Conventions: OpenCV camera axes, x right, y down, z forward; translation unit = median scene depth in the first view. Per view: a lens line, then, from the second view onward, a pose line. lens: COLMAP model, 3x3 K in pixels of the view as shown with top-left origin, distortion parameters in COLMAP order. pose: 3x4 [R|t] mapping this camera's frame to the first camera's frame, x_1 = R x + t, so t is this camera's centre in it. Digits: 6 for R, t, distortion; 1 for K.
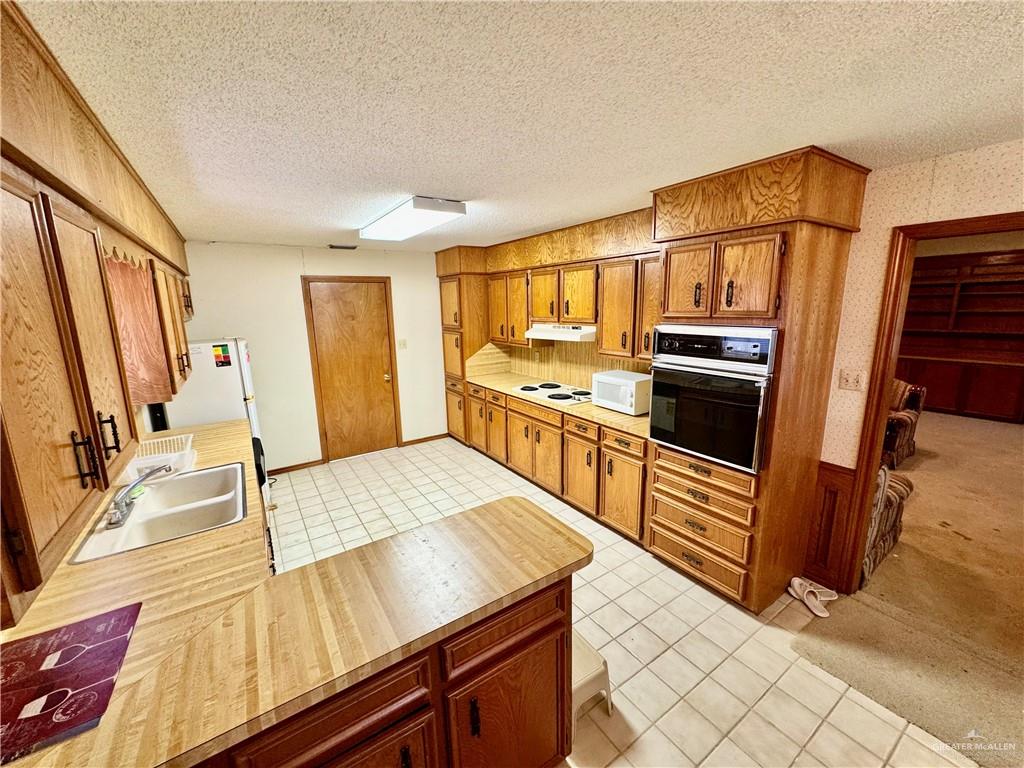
lens RADIAL K [[407.6, 0, 512.9], [0, 407.6, 385.2], [0, 0, 1]] dist [-0.001456, -0.000167]
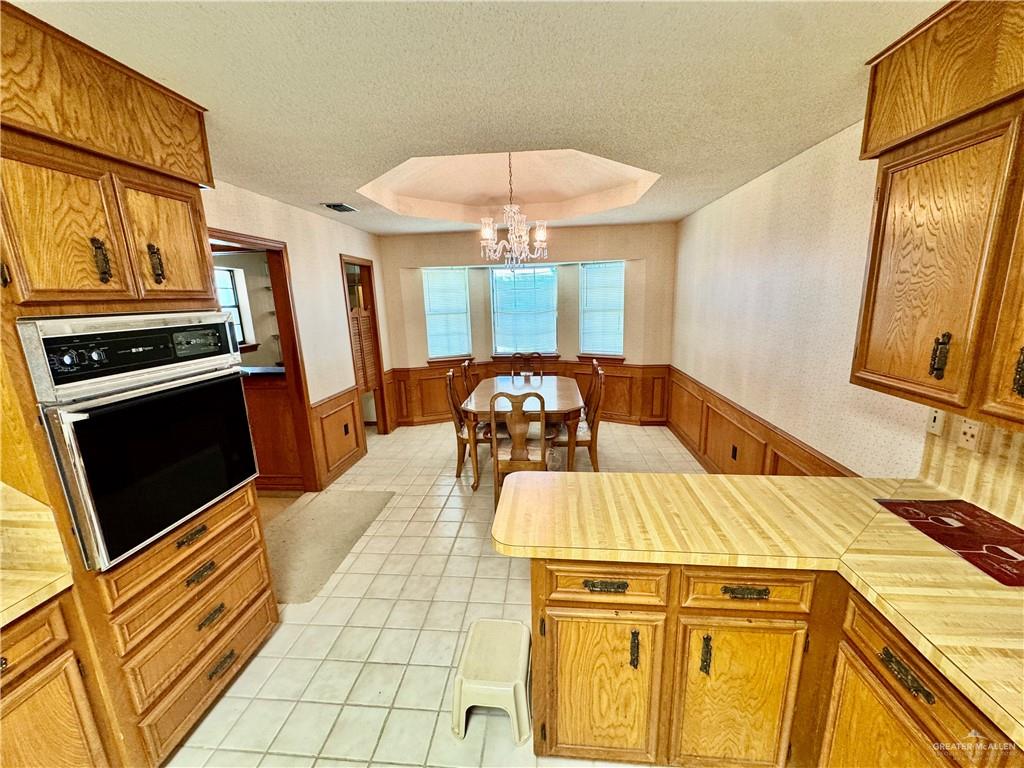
lens RADIAL K [[407.6, 0, 513.0], [0, 407.6, 382.7], [0, 0, 1]] dist [-0.001456, -0.000167]
pose [[-0.775064, -0.089096, 0.625569, -0.351197], [0.169984, 0.924116, 0.342222, -0.169141], [-0.608589, 0.371581, -0.701104, 1.156601]]
